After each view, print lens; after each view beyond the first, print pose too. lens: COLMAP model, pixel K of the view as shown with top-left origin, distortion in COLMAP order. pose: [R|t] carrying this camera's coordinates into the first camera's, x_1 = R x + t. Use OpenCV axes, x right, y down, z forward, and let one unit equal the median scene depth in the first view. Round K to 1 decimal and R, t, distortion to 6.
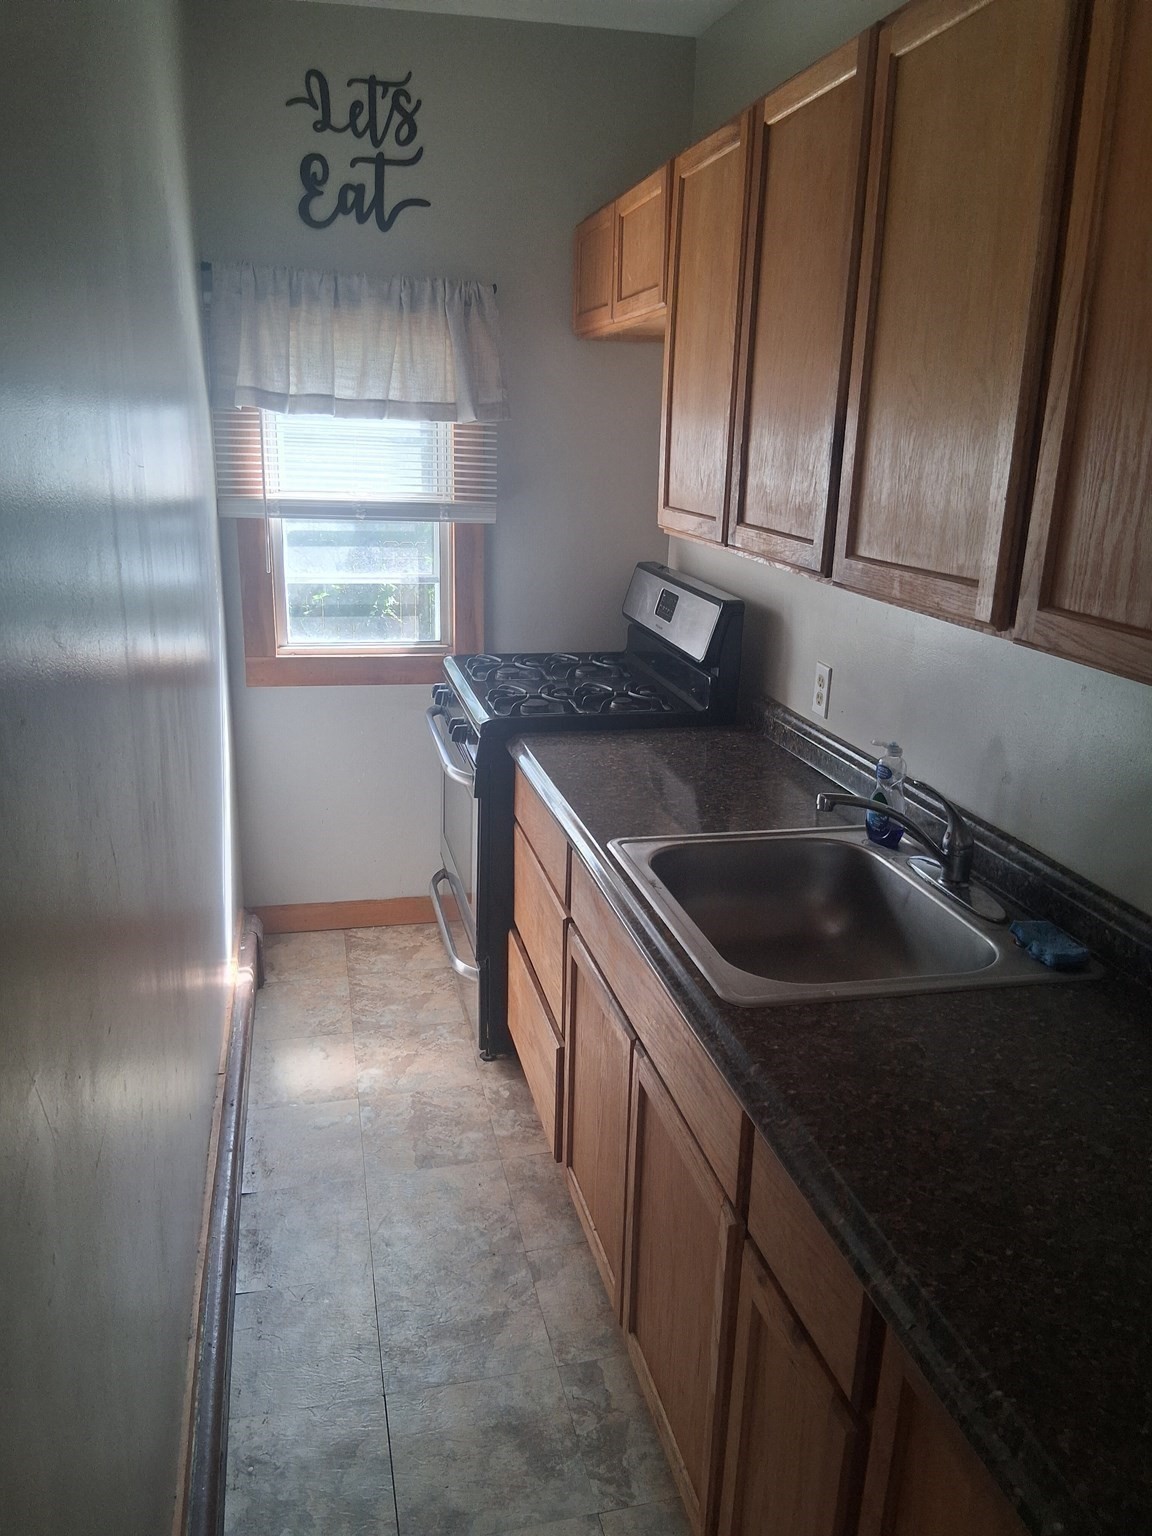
lens RADIAL K [[1181.9, 0, 576.0], [0, 1181.9, 768.0], [0, 0, 1]] dist [0.003404, 0.000314]
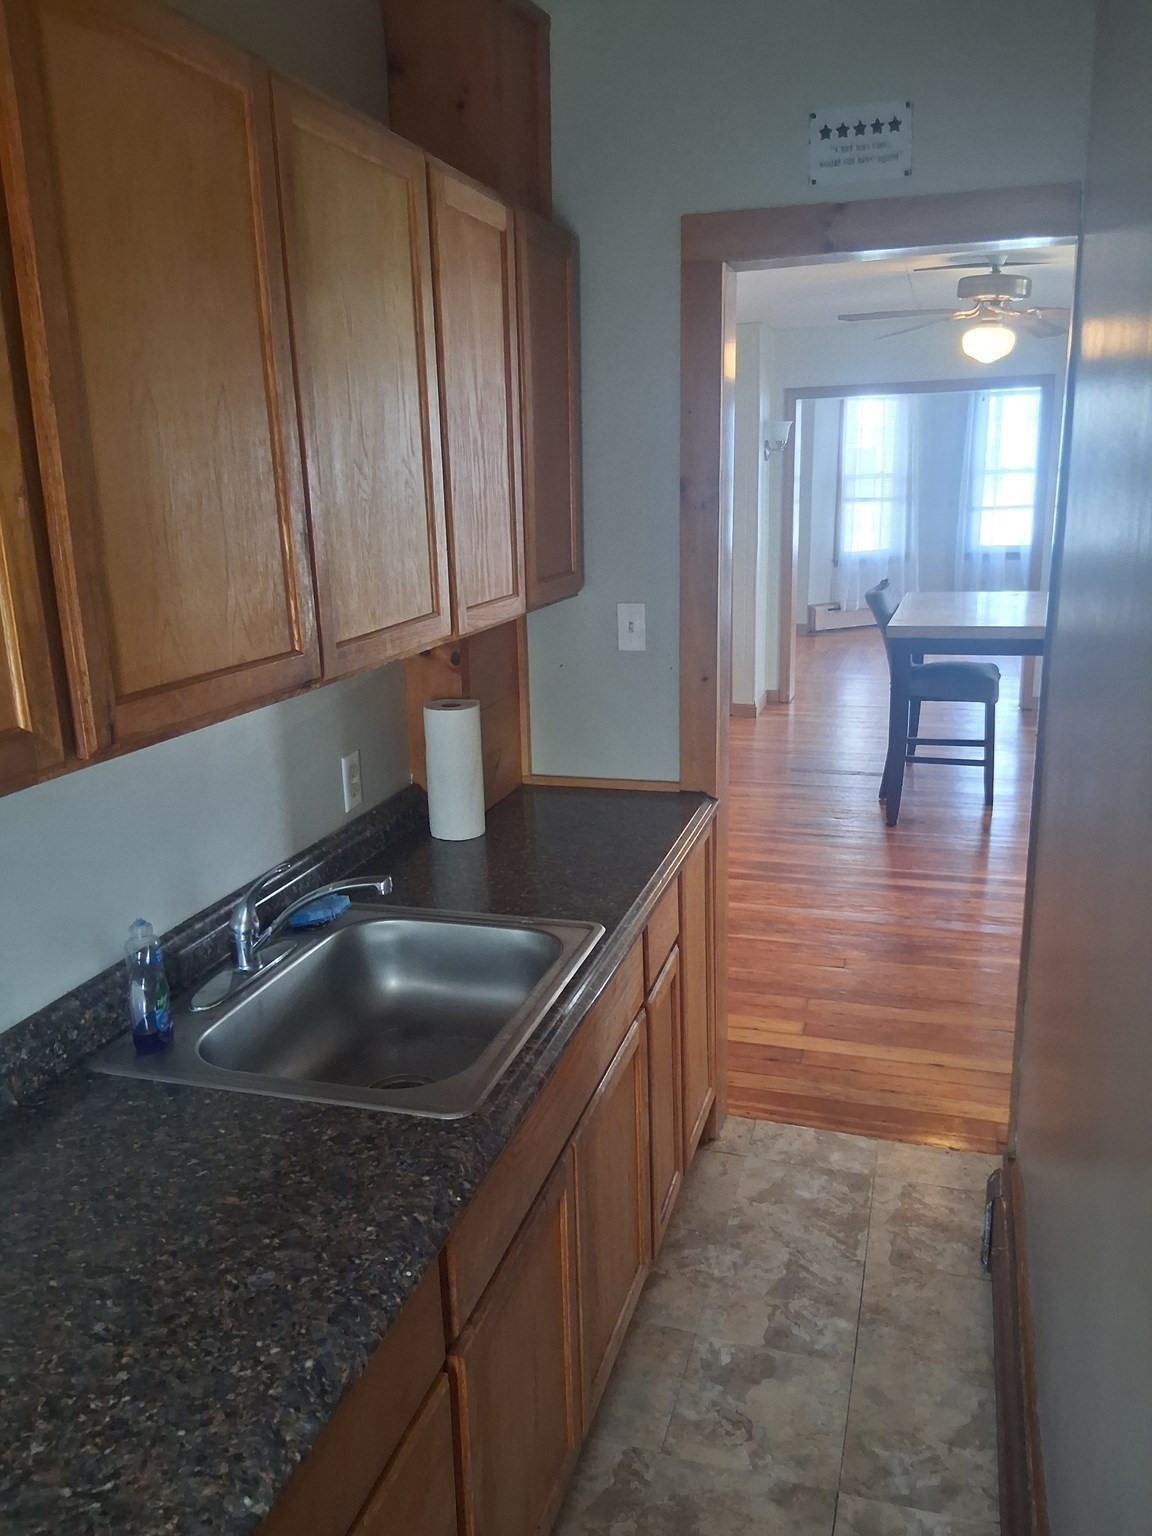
lens RADIAL K [[1157.6, 0, 579.5], [0, 1157.6, 771.3], [0, 0, 1]] dist [0.117386, -0.205305]
pose [[-0.862914, -0.119587, 0.490997, -0.228308], [0.157562, 0.859497, 0.486250, -0.285586], [-0.480160, 0.496954, -0.722830, 0.898557]]
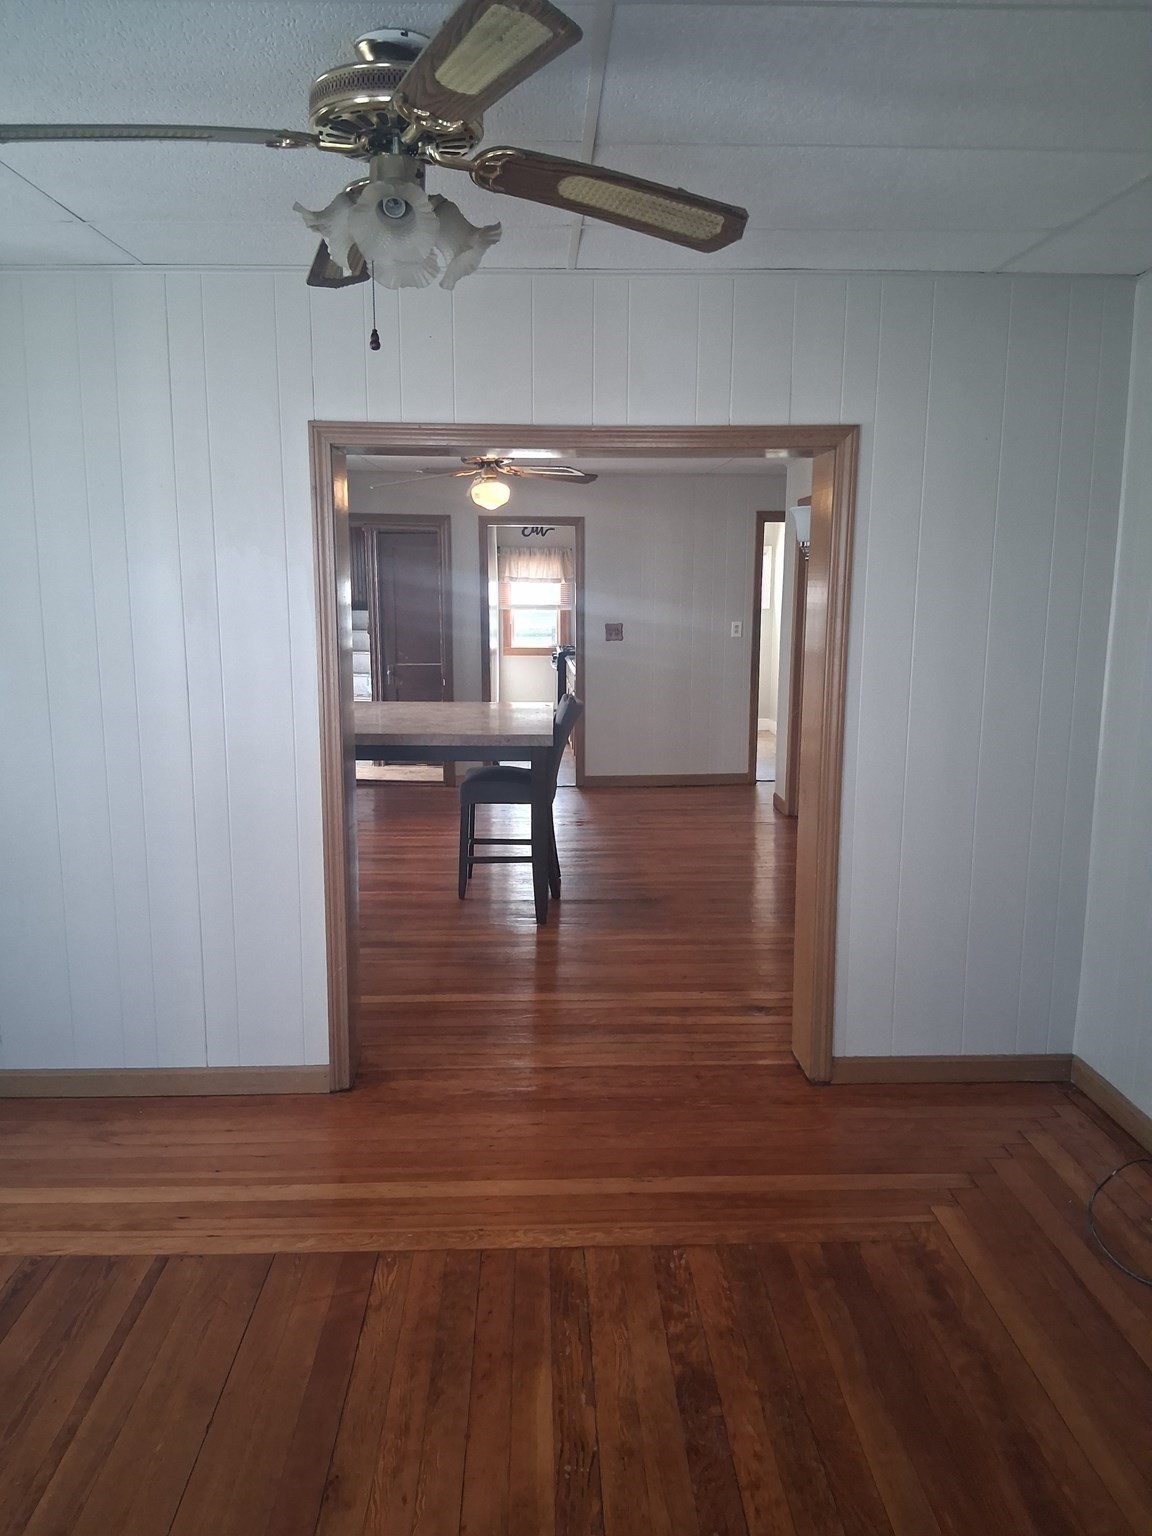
lens RADIAL K [[1157.6, 0, 579.5], [0, 1157.6, 771.3], [0, 0, 1]] dist [0.117386, -0.205305]
pose [[0.983611, 0.014889, -0.179686, 0.679620], [-0.037165, 0.991926, -0.121251, 0.804686], [0.176430, 0.125942, 0.976223, -2.720563]]
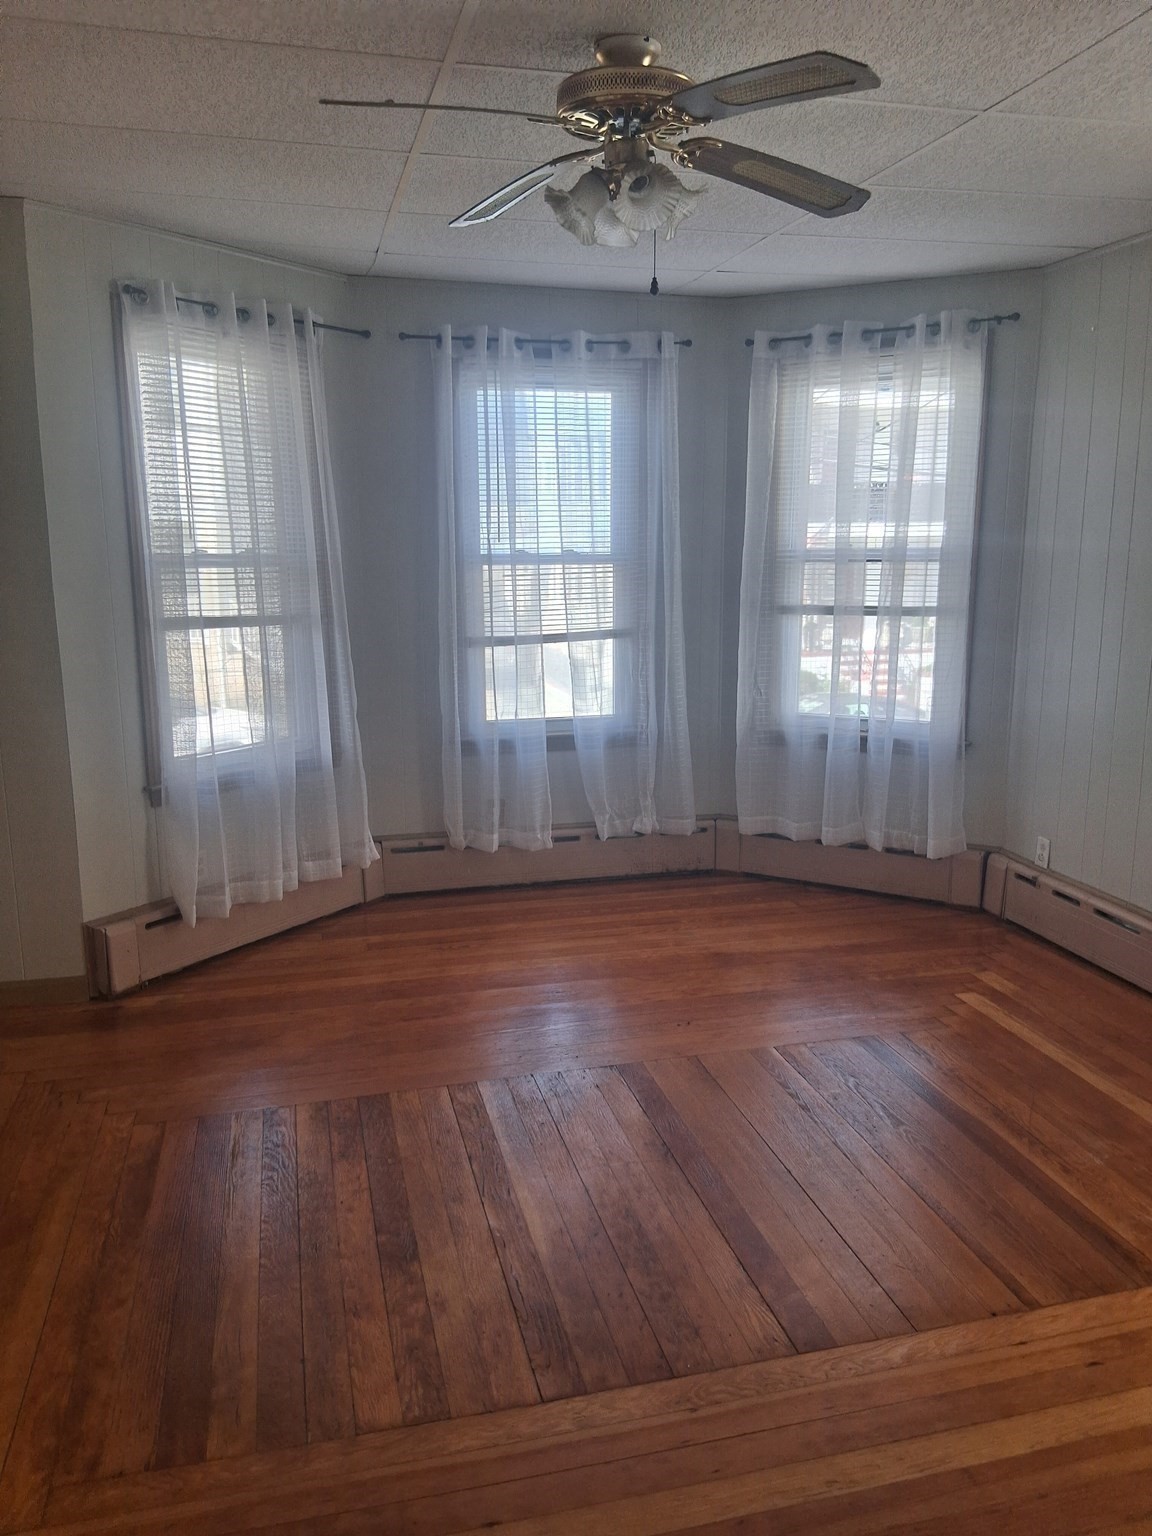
lens RADIAL K [[1157.6, 0, 579.5], [0, 1157.6, 771.3], [0, 0, 1]] dist [0.117386, -0.205305]
pose [[-0.999536, -0.004955, -0.030042, 0.519611], [-0.018413, 0.884172, 0.466798, 0.417778], [0.024249, 0.467134, -0.883854, -1.311528]]
